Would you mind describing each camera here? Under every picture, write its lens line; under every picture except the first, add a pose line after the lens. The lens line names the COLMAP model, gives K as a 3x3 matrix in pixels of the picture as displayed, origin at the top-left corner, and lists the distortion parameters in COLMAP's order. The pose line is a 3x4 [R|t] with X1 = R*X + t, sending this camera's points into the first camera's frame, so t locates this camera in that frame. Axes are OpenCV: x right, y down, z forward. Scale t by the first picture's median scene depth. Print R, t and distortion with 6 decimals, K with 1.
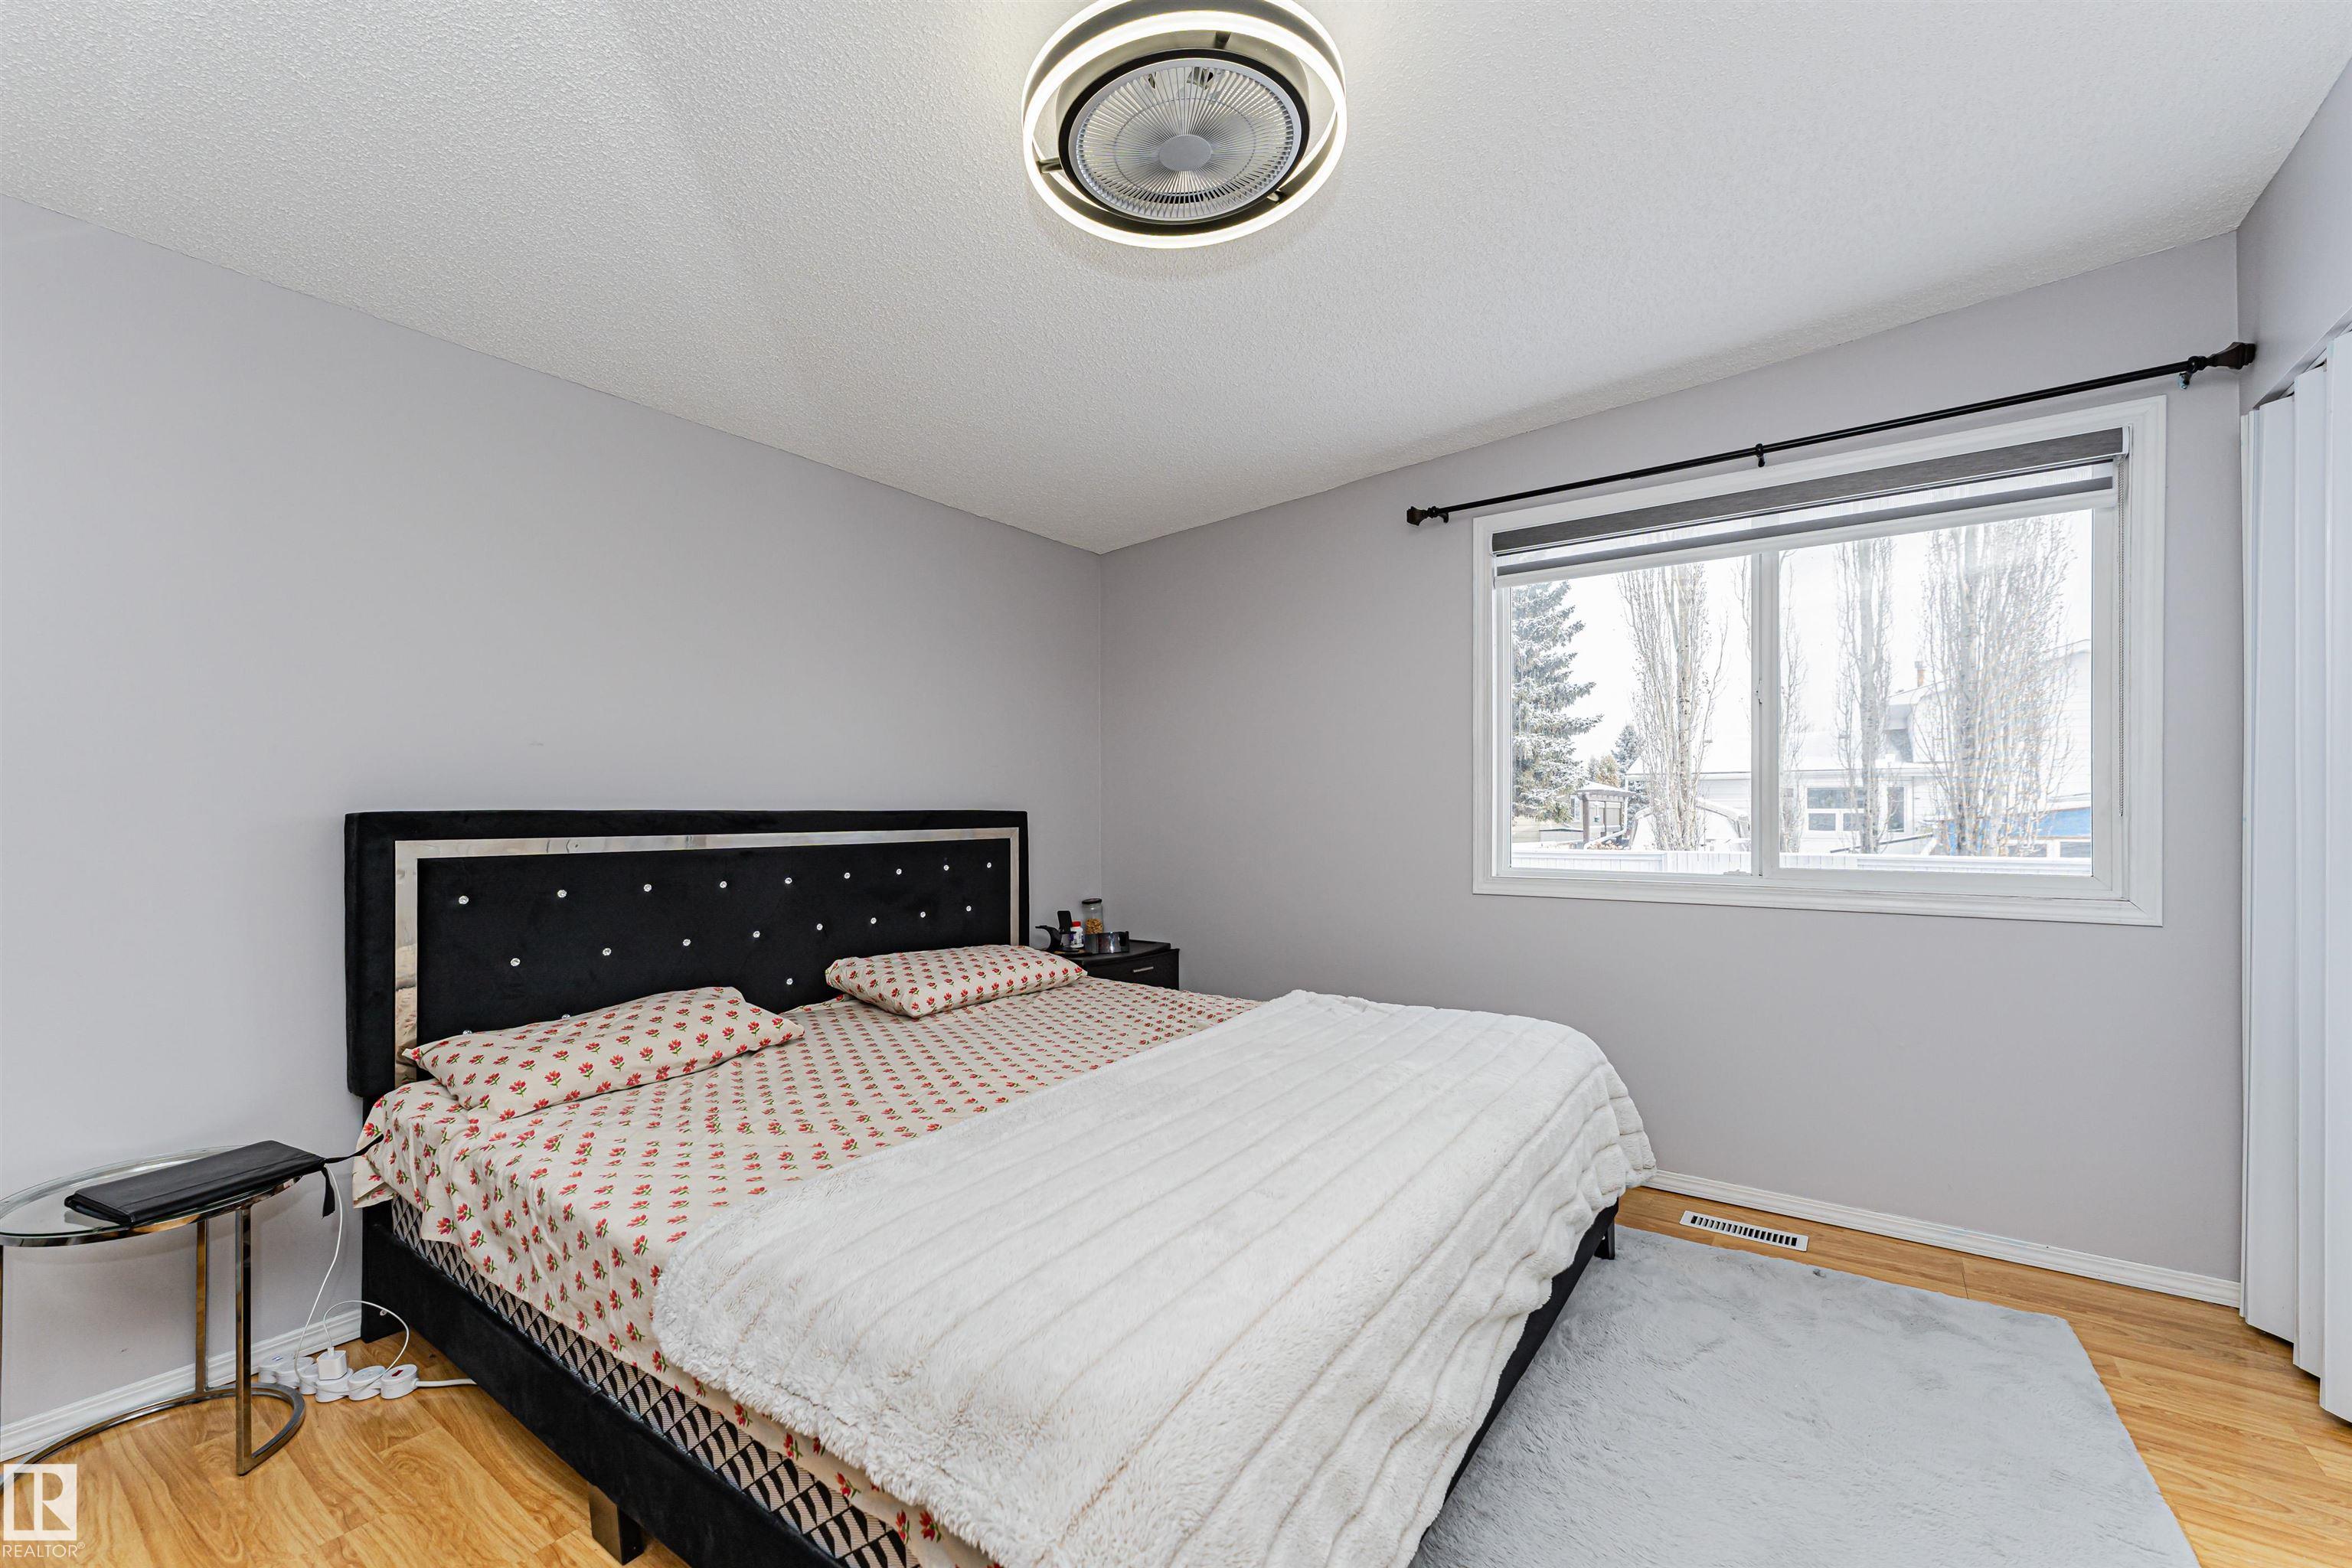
lens RADIAL K [[959.8, 0, 1175.0], [0, 959.8, 809.1], [0, 0, 1]] dist [-0.004435, 0.002193]
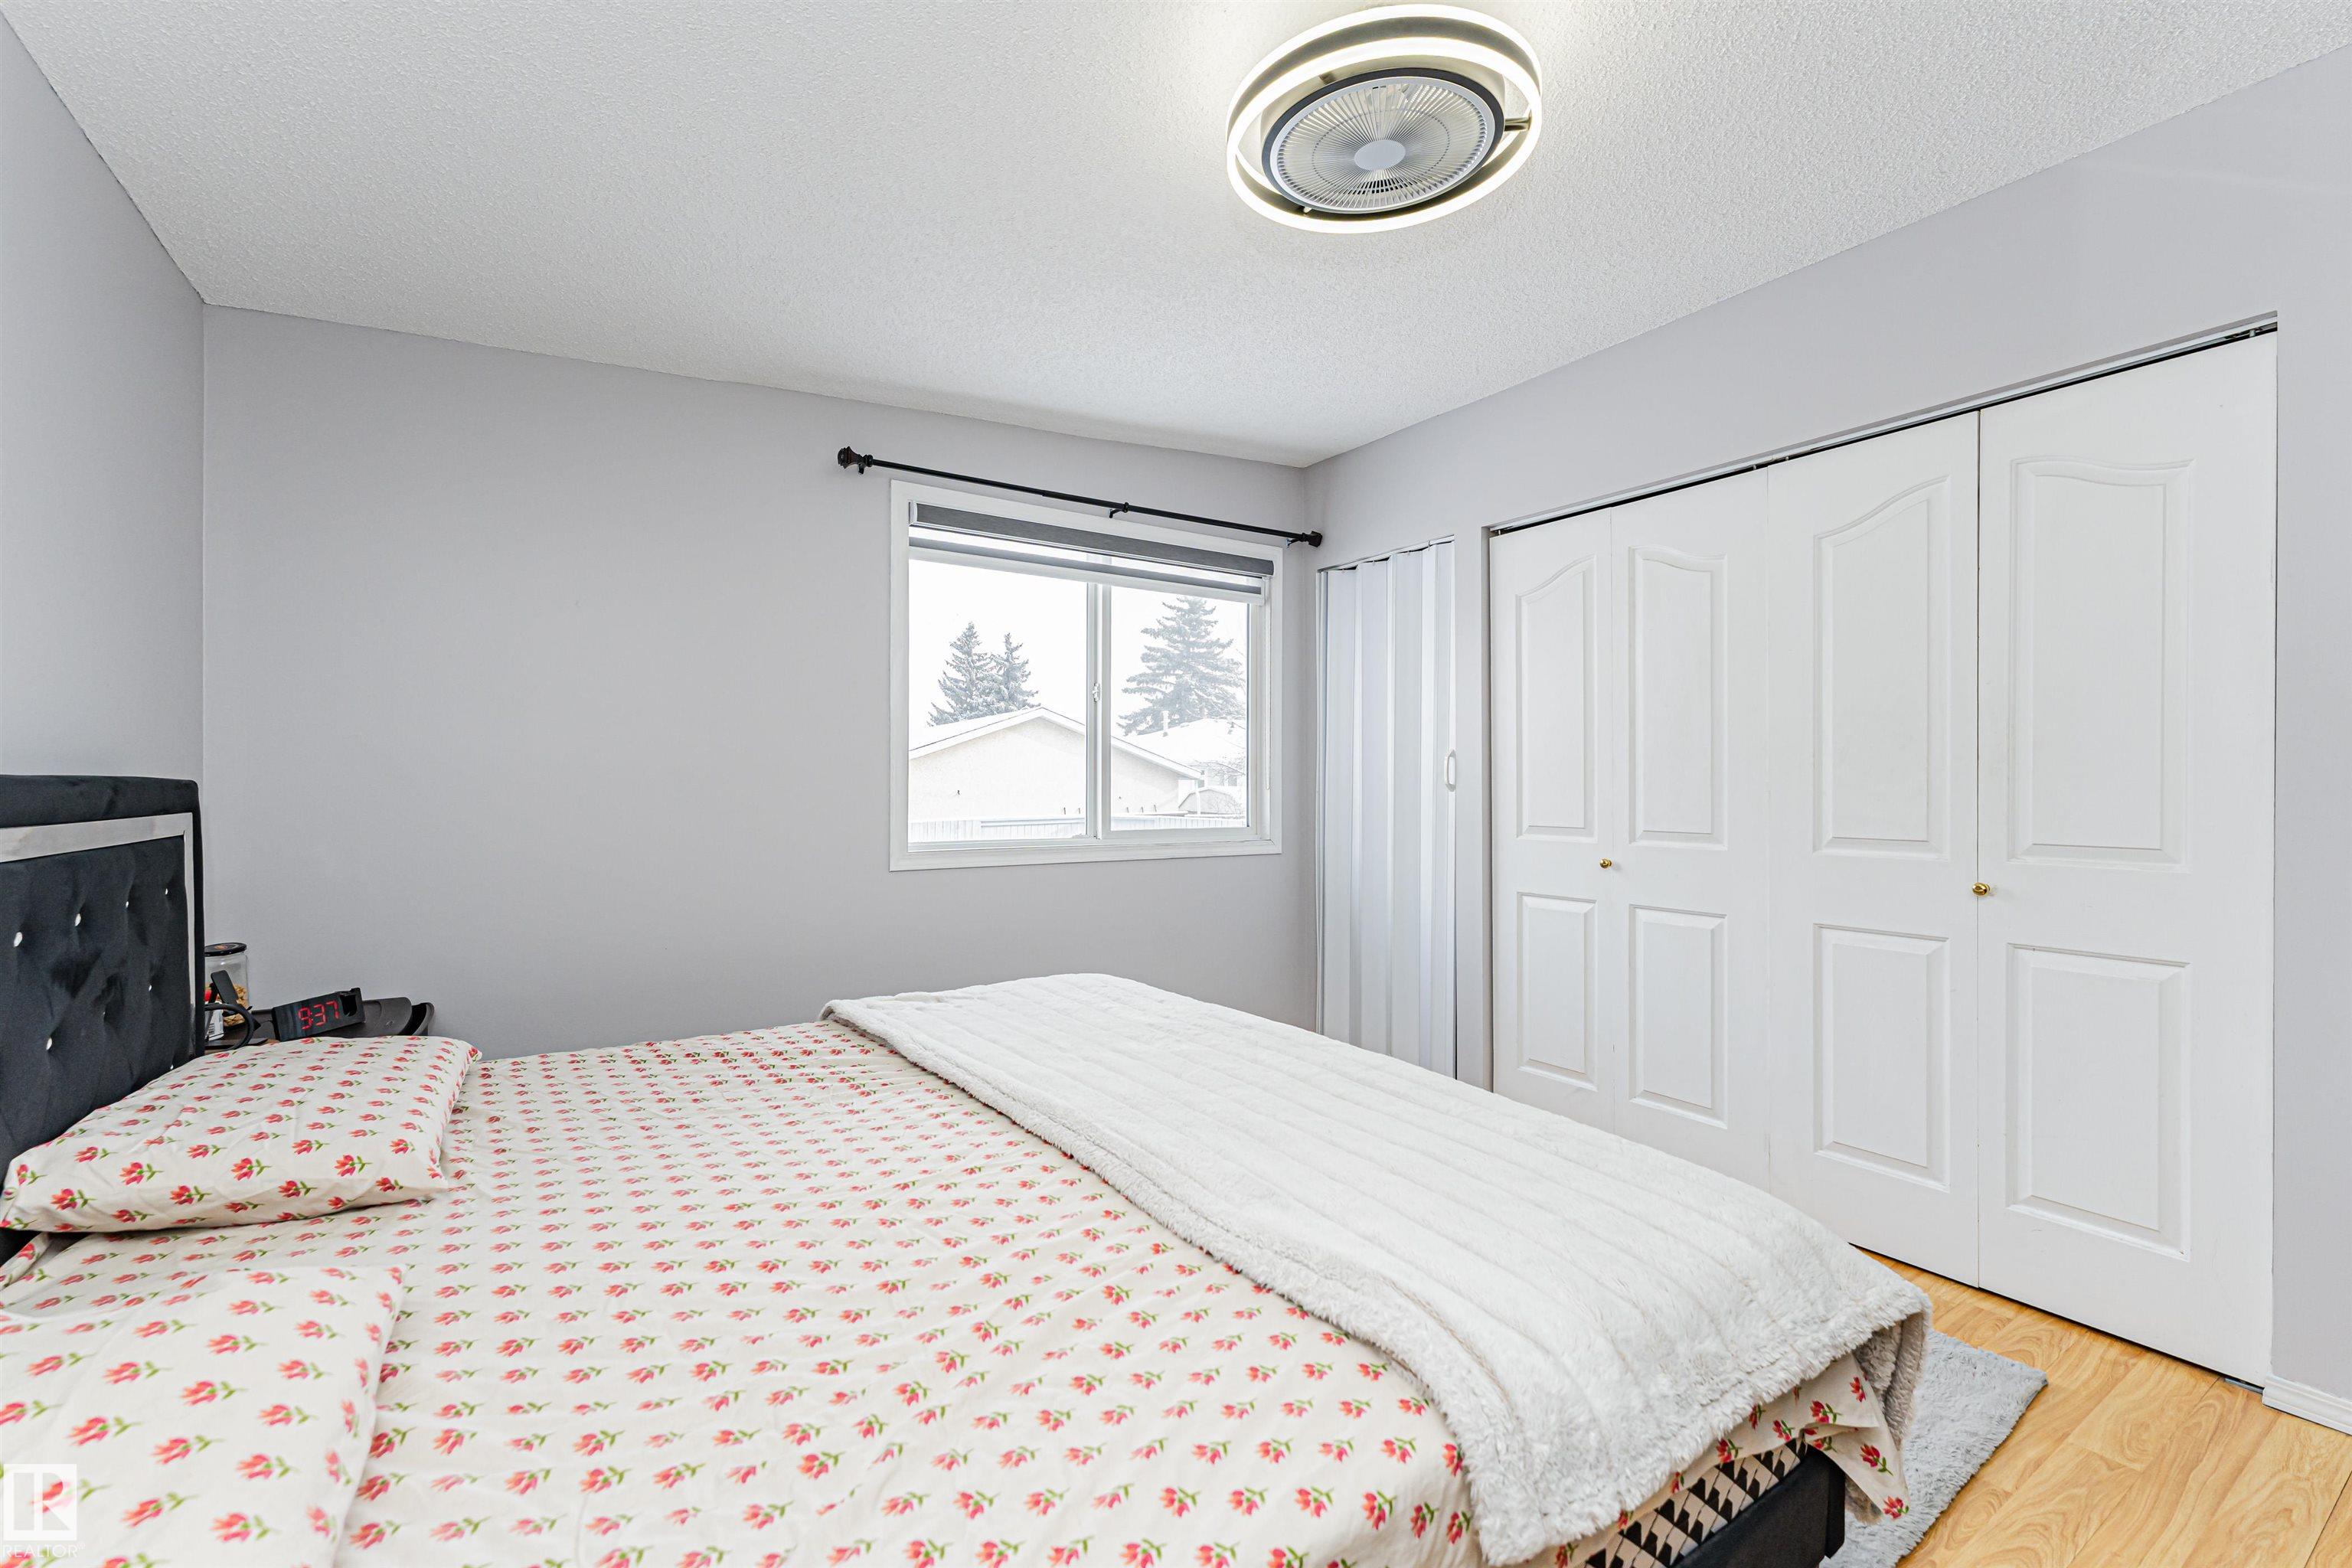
lens RADIAL K [[974.8, 0, 1177.1], [0, 974.8, 787.2], [0, 0, 1]] dist [-0.000941, -0.000111]
pose [[0.370742, 0.003197, 0.928730, -0.499918], [-0.006112, 0.999981, -0.001003, 0.003633], [-0.928716, -0.005305, 0.370754, 0.382249]]
